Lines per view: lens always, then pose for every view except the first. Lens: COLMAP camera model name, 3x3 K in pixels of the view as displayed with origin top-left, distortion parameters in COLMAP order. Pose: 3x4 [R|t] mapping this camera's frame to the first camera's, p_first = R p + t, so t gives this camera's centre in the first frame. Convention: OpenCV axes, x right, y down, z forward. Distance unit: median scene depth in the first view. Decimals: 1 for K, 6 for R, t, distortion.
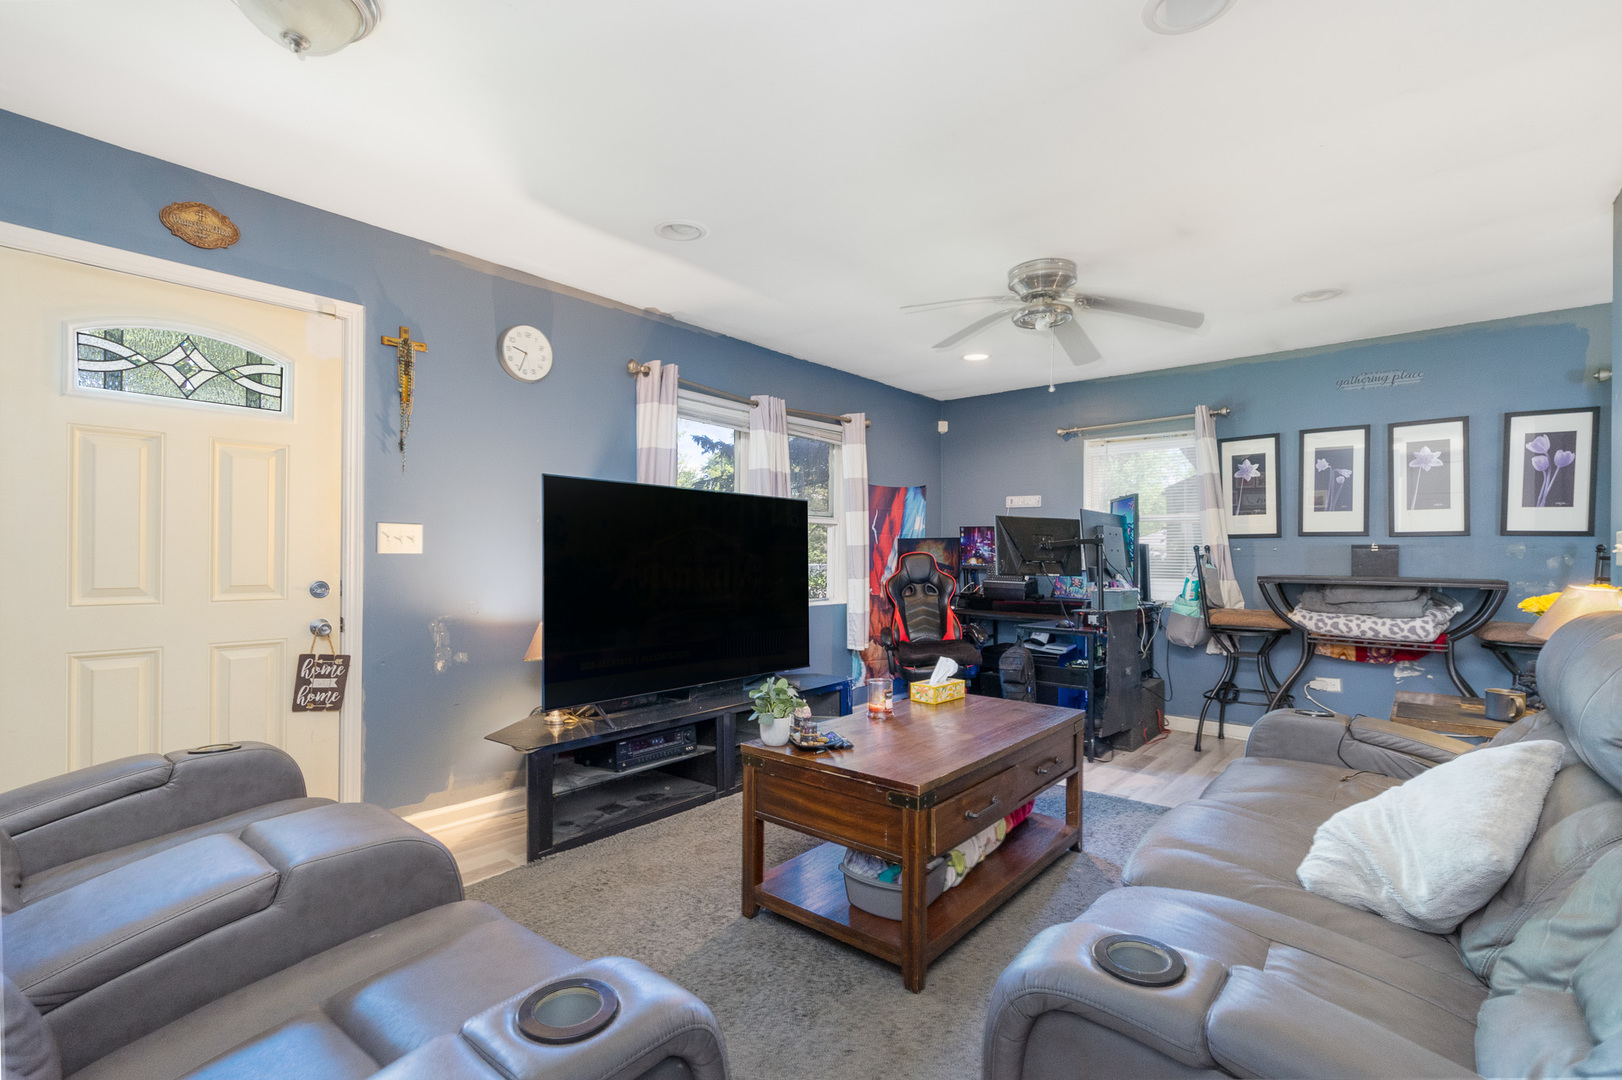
lens RADIAL K [[746.9, 0, 798.3], [0, 746.9, 539.0], [0, 0, 1]] dist [-0.001448, 0.000107]
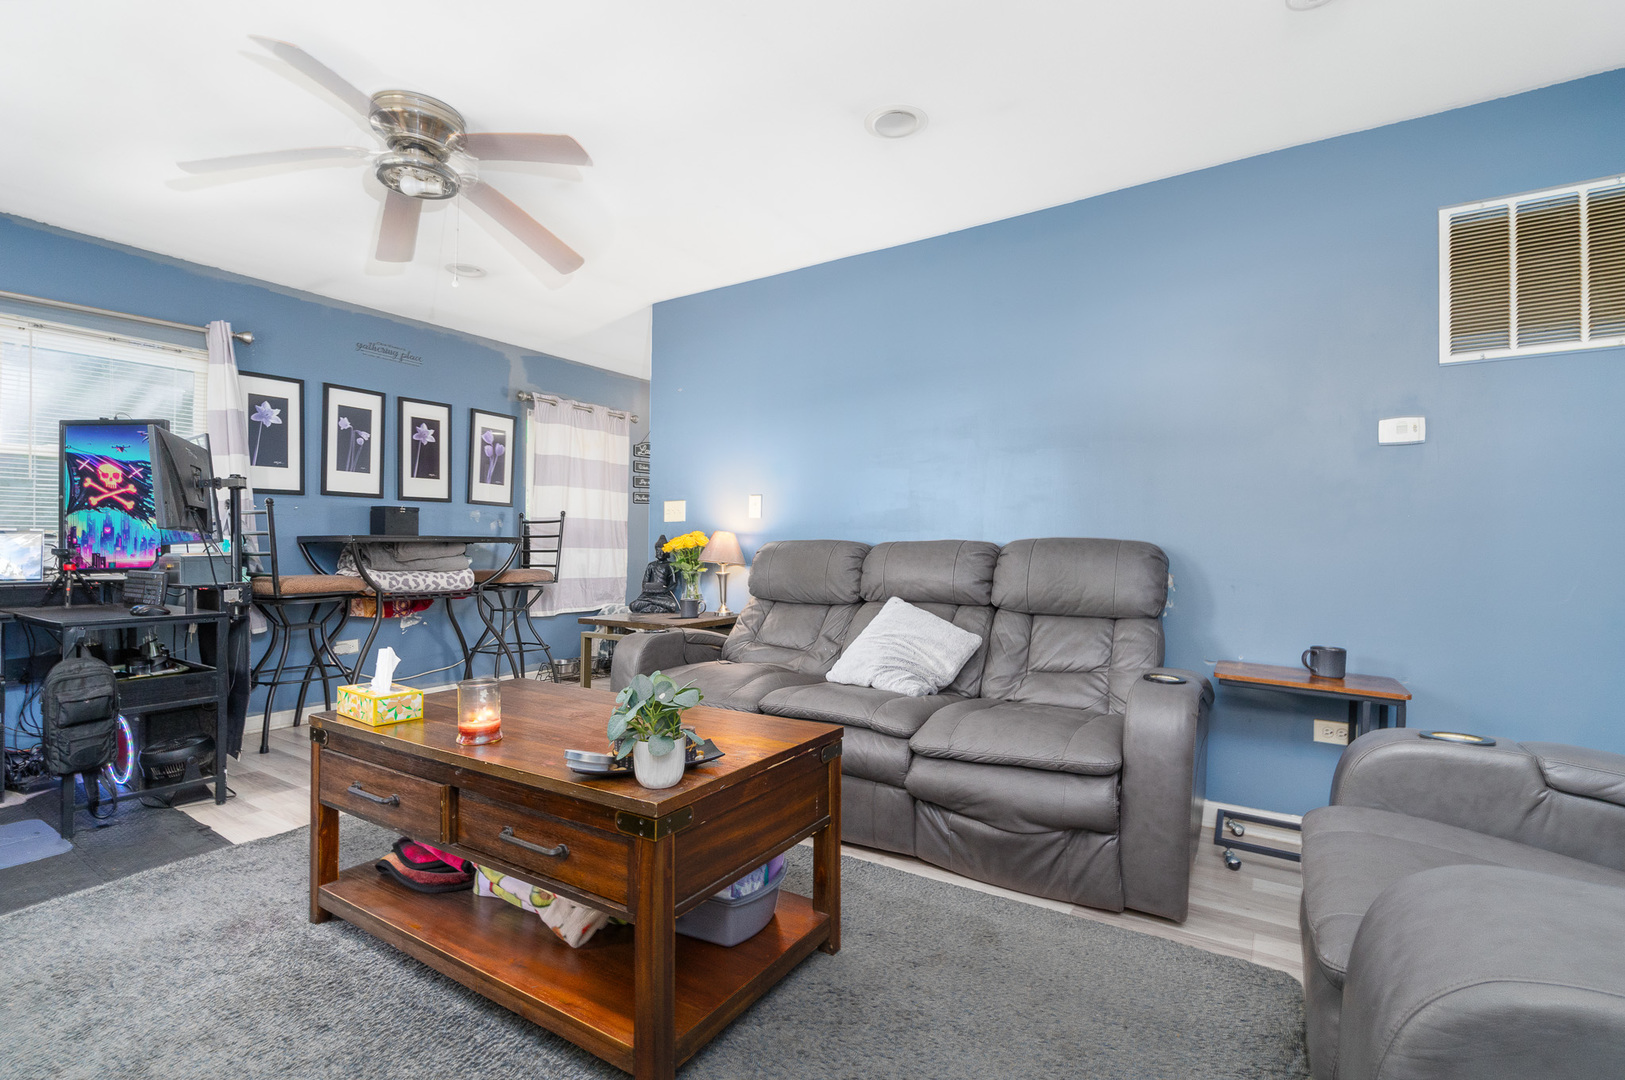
lens RADIAL K [[748.3, 0, 799.8], [0, 748.3, 539.0], [0, 0, 1]] dist [-0.001448, 0.000107]
pose [[-0.144774, 0.003327, 0.989459, -0.374727], [-0.023854, 0.999692, -0.006852, 0.047378], [-0.989177, -0.024595, -0.144650, 0.582533]]
